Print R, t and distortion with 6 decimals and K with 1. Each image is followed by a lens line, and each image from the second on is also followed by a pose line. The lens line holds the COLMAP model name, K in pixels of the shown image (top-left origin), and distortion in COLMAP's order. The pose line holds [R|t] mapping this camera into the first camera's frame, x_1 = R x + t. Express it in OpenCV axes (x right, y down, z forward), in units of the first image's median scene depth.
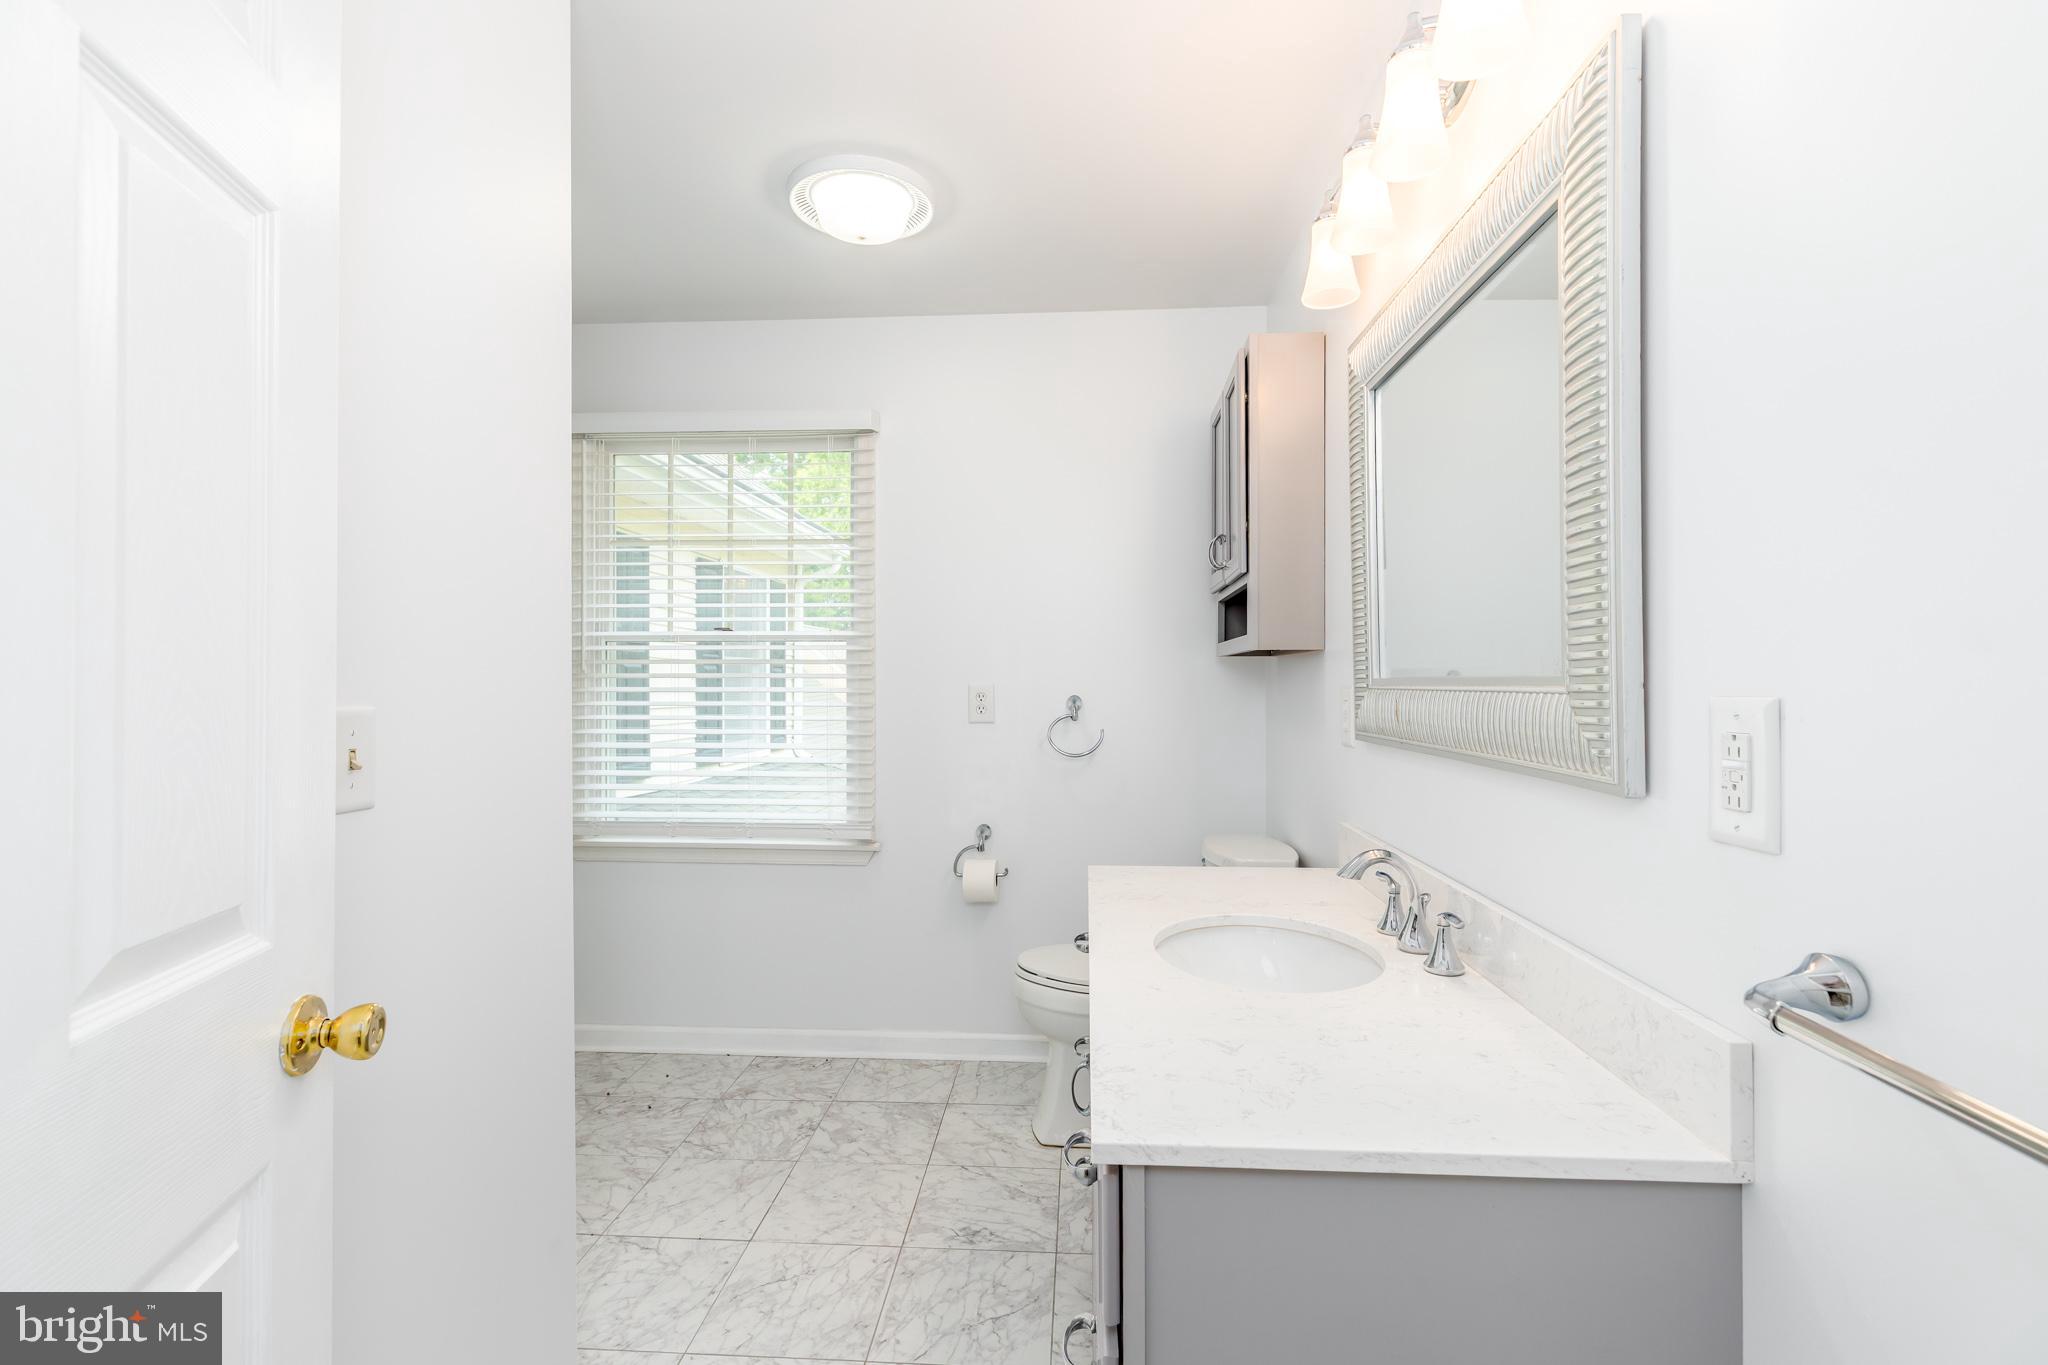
lens RADIAL K [[925.2, 0, 1026.1], [0, 925.2, 677.6], [0, 0, 1]] dist [0.006298, 0.000603]
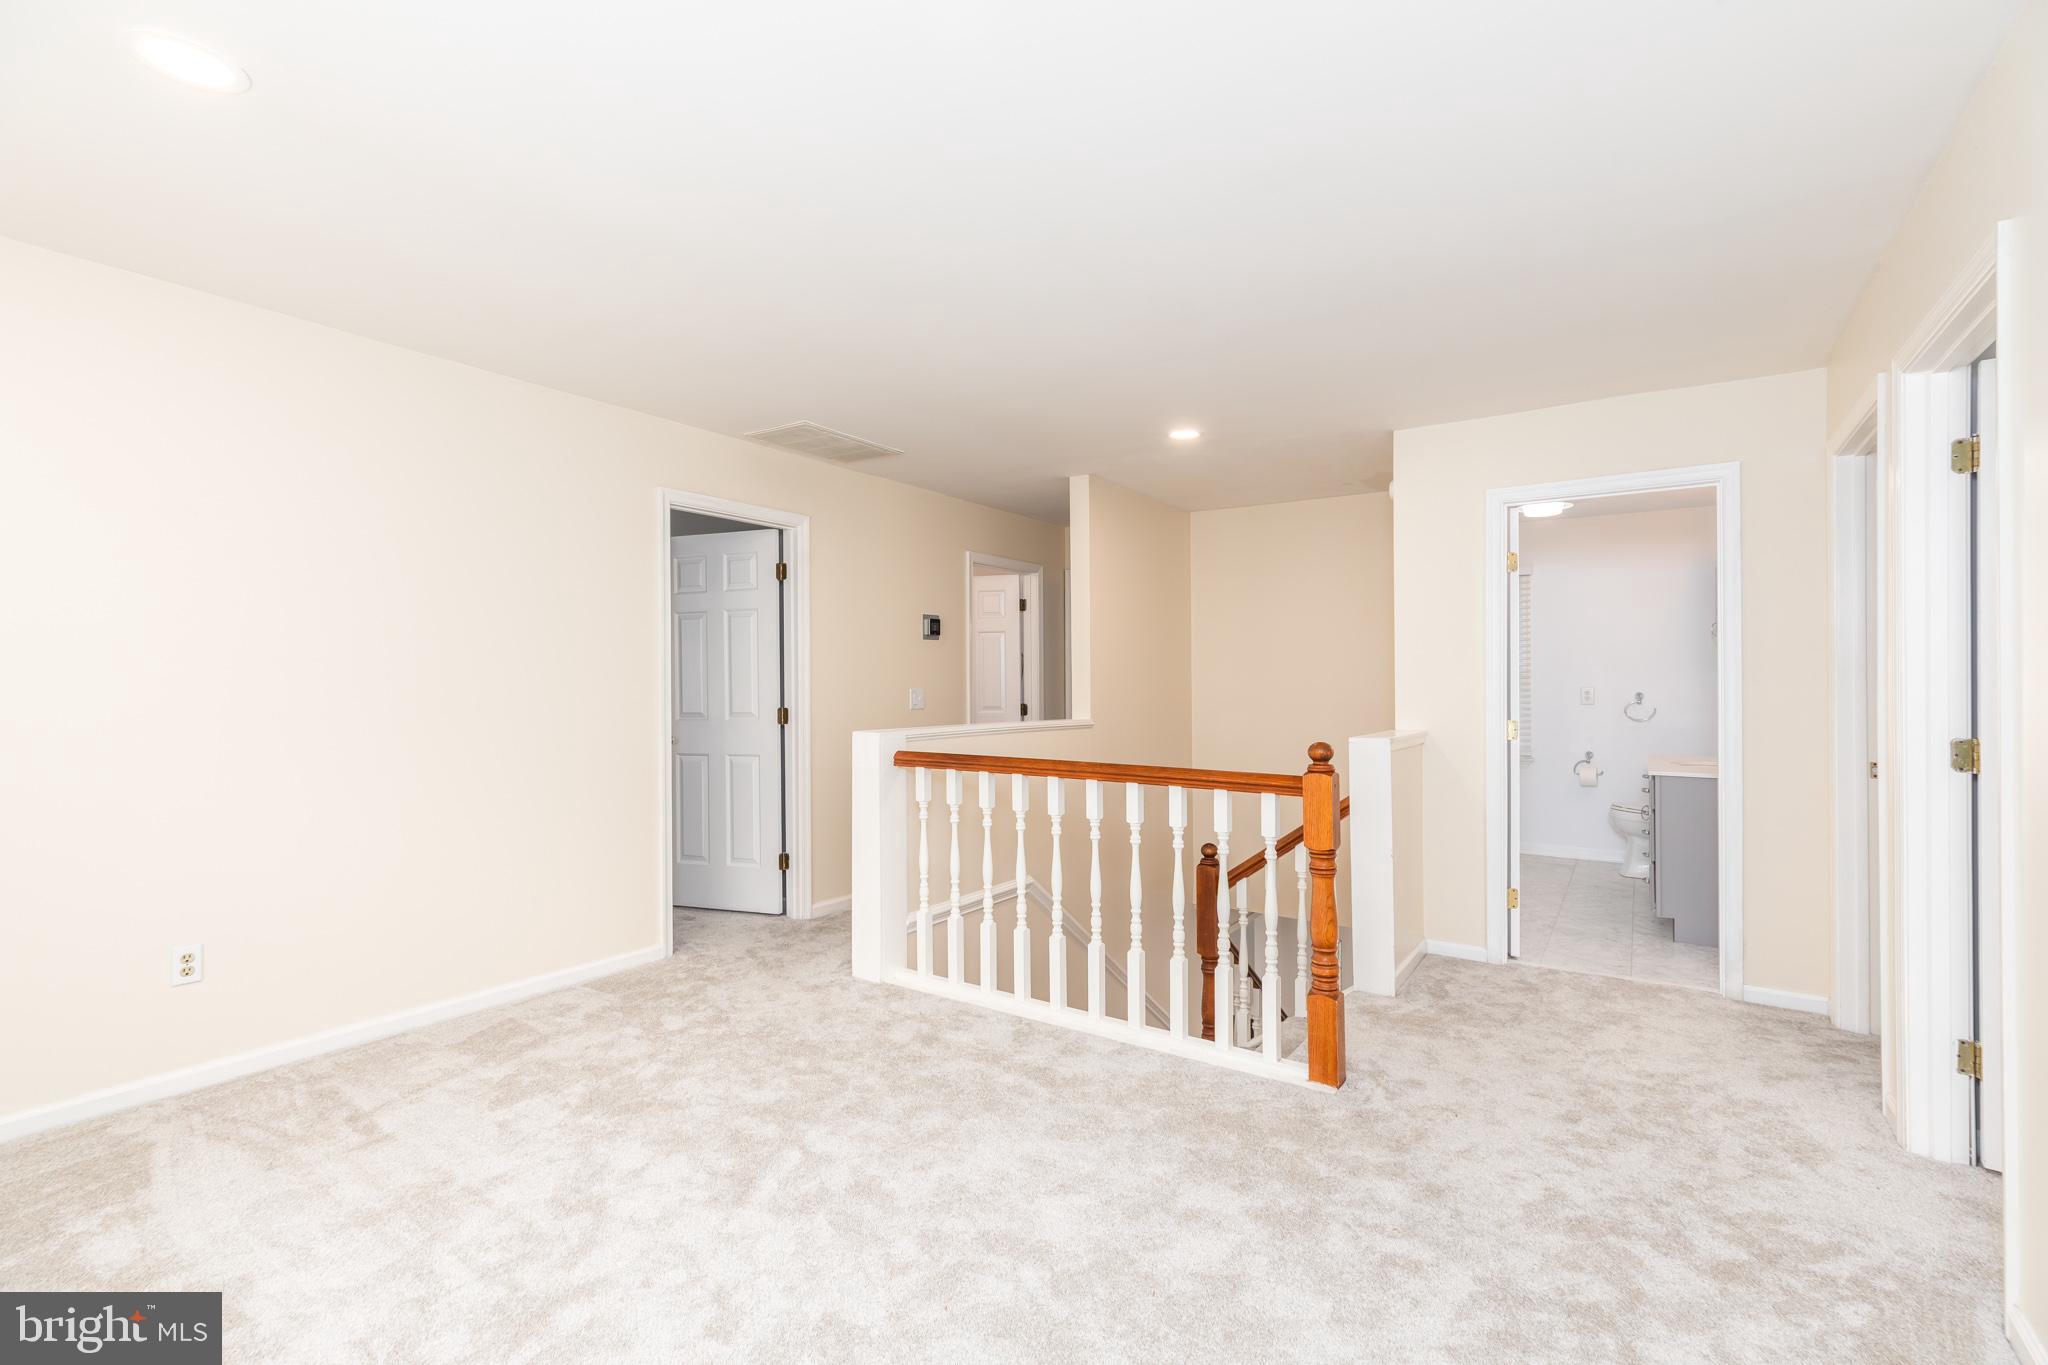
lens RADIAL K [[925.2, 0, 1023.0], [0, 925.2, 685.2], [0, 0, 1]] dist [0.006298, 0.000603]
pose [[0.866214, 0.002130, -0.499668, -0.112234], [-0.001176, 0.999997, 0.002223, -0.001105], [0.499671, -0.001338, 0.866214, -1.608290]]
